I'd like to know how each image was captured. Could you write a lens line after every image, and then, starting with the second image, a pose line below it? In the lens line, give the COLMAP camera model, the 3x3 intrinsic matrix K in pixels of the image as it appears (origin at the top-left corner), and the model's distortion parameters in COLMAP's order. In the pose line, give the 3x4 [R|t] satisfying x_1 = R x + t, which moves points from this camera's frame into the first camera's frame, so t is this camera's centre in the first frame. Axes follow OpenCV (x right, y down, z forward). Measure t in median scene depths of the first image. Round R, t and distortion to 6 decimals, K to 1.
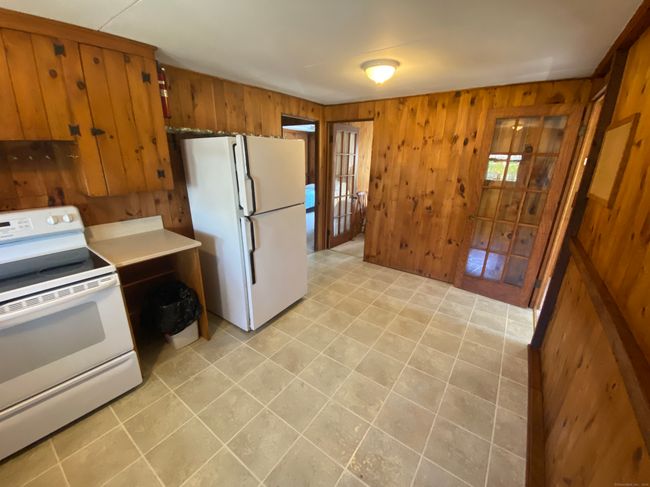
lens RADIAL K [[266.0, 0, 325.0], [0, 266.0, 243.5], [0, 0, 1]] dist [0.025406, -0.023946]
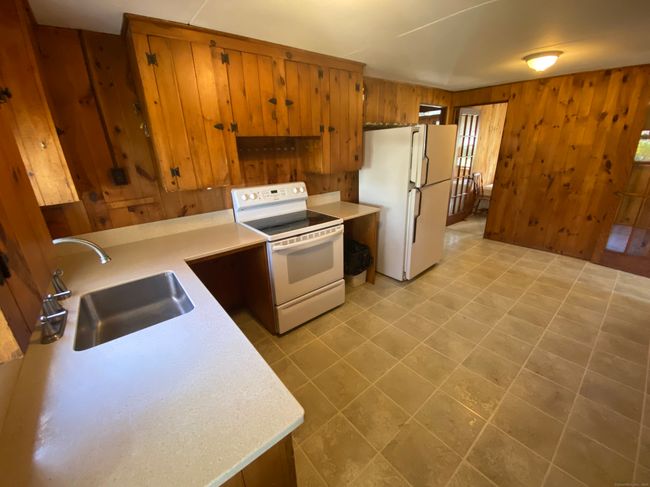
lens RADIAL K [[266.0, 0, 325.0], [0, 266.0, 243.5], [0, 0, 1]] dist [0.025406, -0.023946]
pose [[0.966262, 0.039580, -0.254504, -0.277720], [-0.030248, 0.998722, 0.040480, 0.091223], [0.255781, -0.031416, 0.966224, -0.269844]]
